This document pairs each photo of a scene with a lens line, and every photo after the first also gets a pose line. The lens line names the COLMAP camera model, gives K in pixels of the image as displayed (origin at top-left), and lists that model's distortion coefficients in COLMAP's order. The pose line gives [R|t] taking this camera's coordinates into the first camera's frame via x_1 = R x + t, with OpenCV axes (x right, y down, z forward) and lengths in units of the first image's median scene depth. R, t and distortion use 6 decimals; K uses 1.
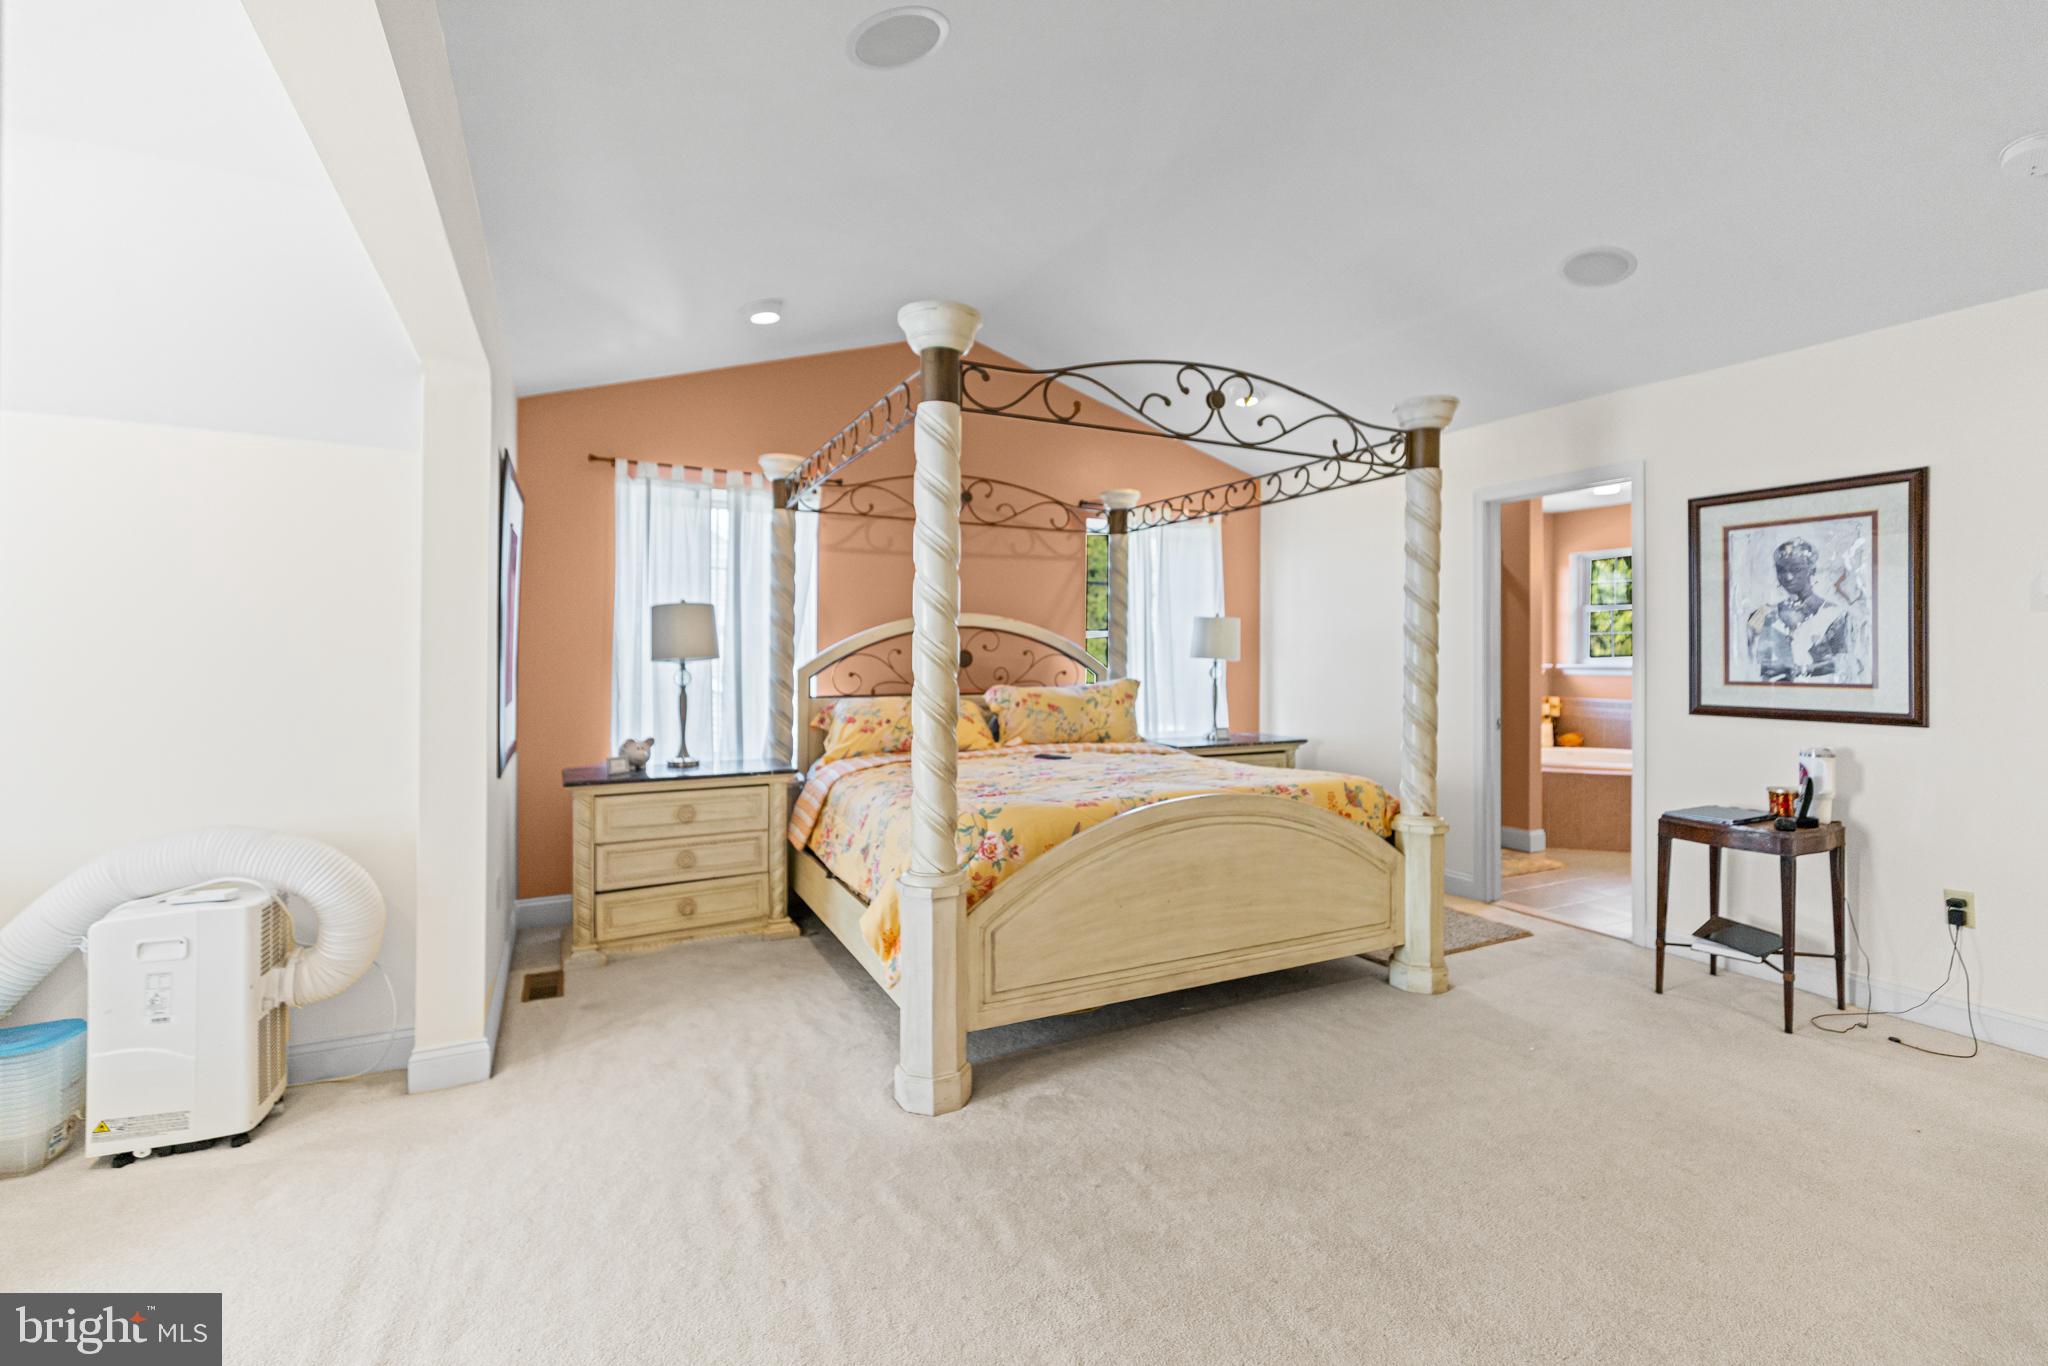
lens RADIAL K [[915.5, 0, 1023.8], [0, 915.5, 676.2], [0, 0, 1]] dist [0.002706, 0.000095]
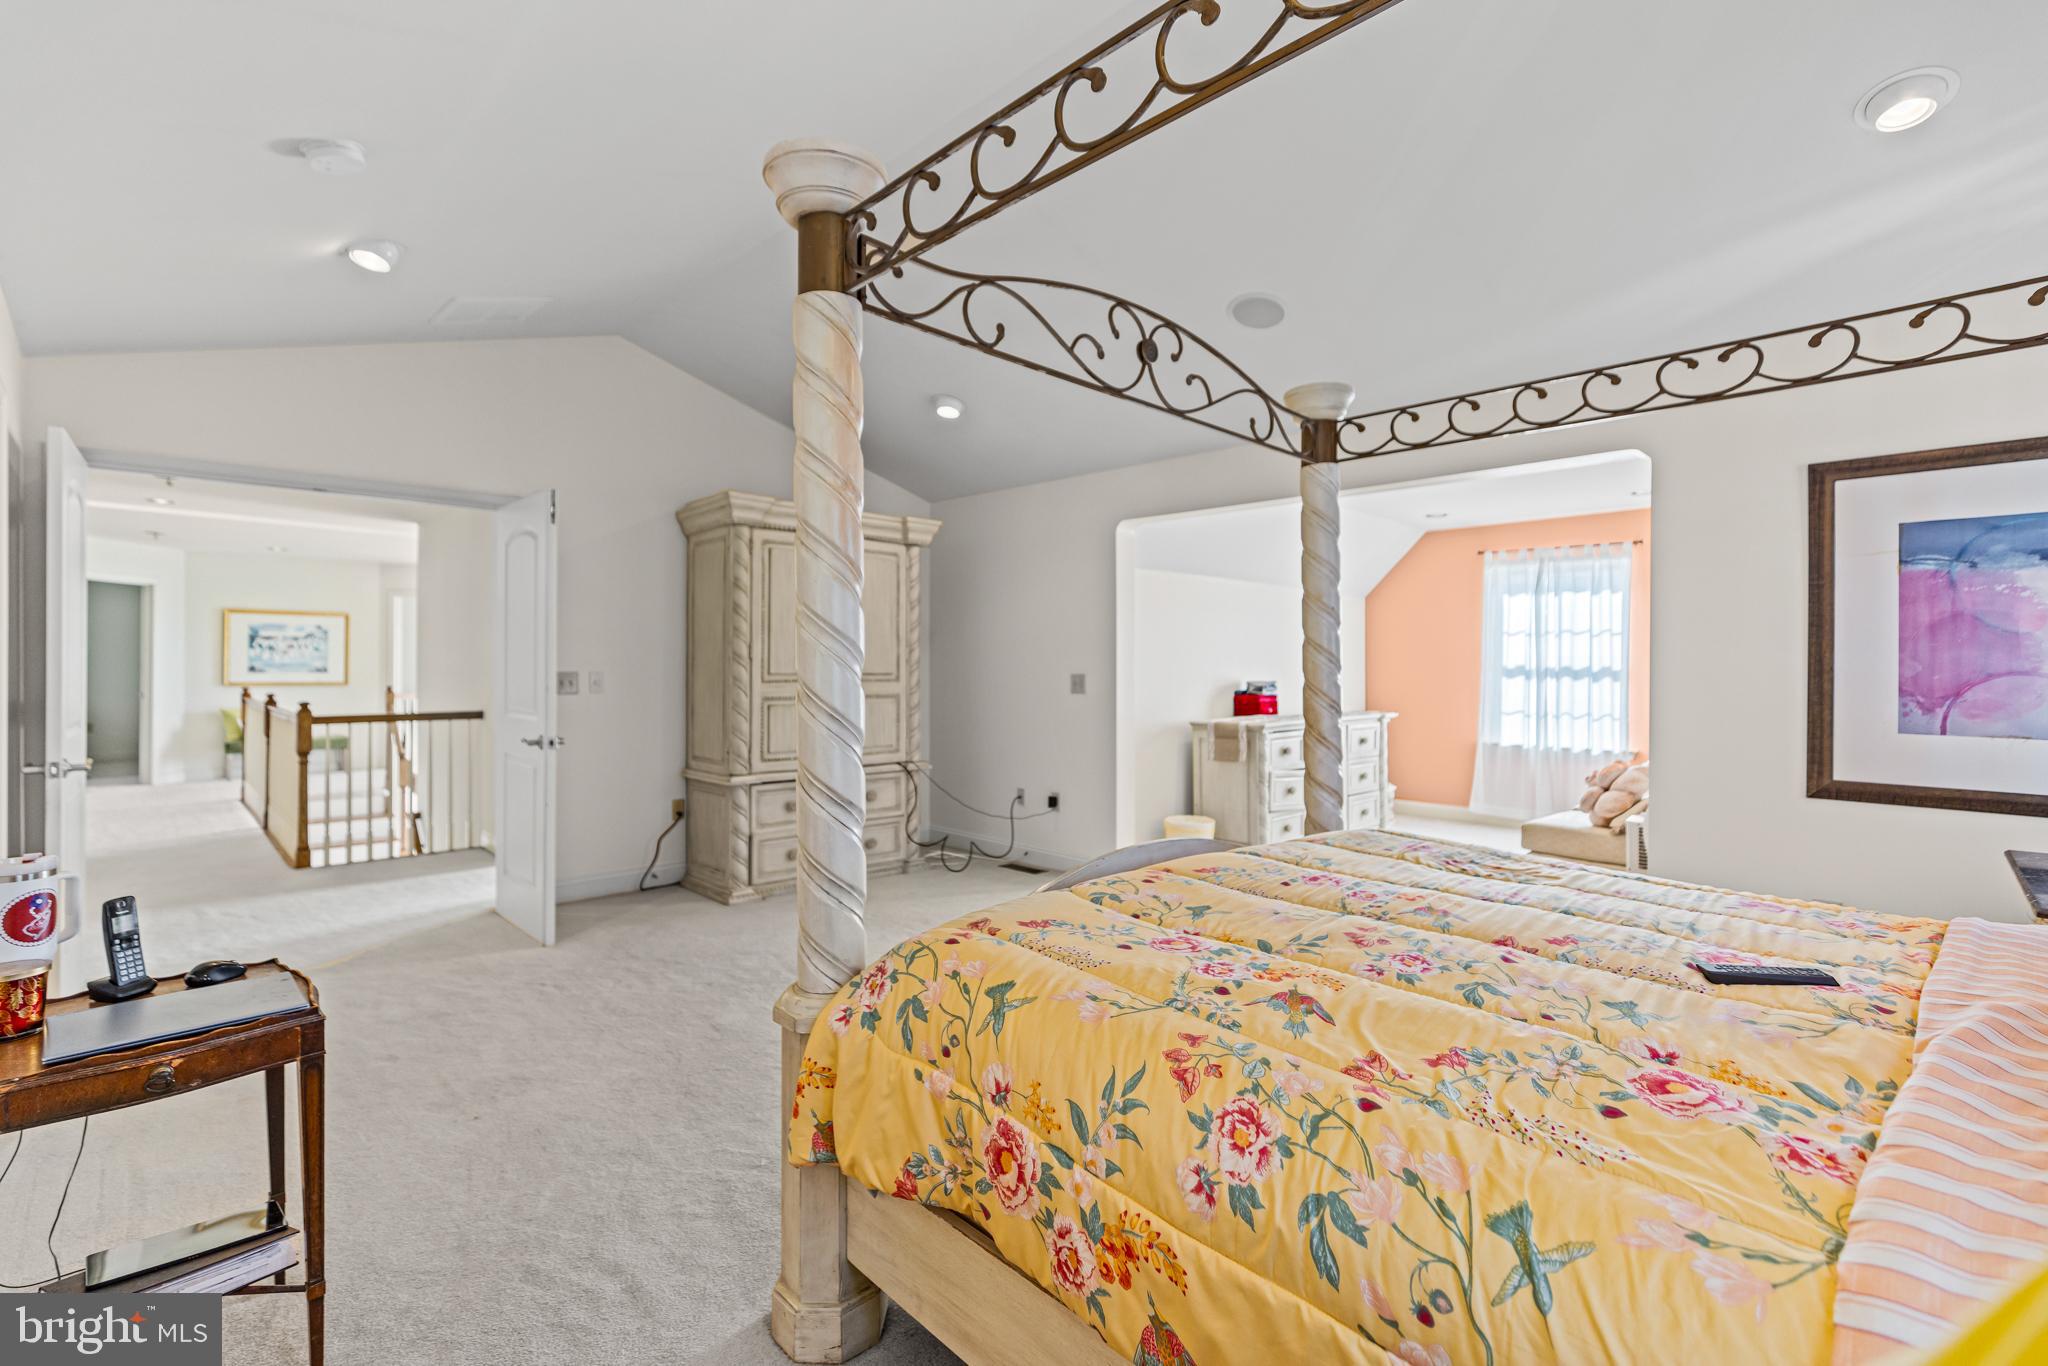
lens RADIAL K [[915.5, 0, 1025.2], [0, 915.5, 685.6], [0, 0, 1]] dist [0.002706, 0.000095]
pose [[0.951356, -0.001606, 0.308090, -0.142609], [0.003104, 0.999986, -0.004374, -0.005484], [-0.308079, 0.005117, 0.951347, 0.276344]]
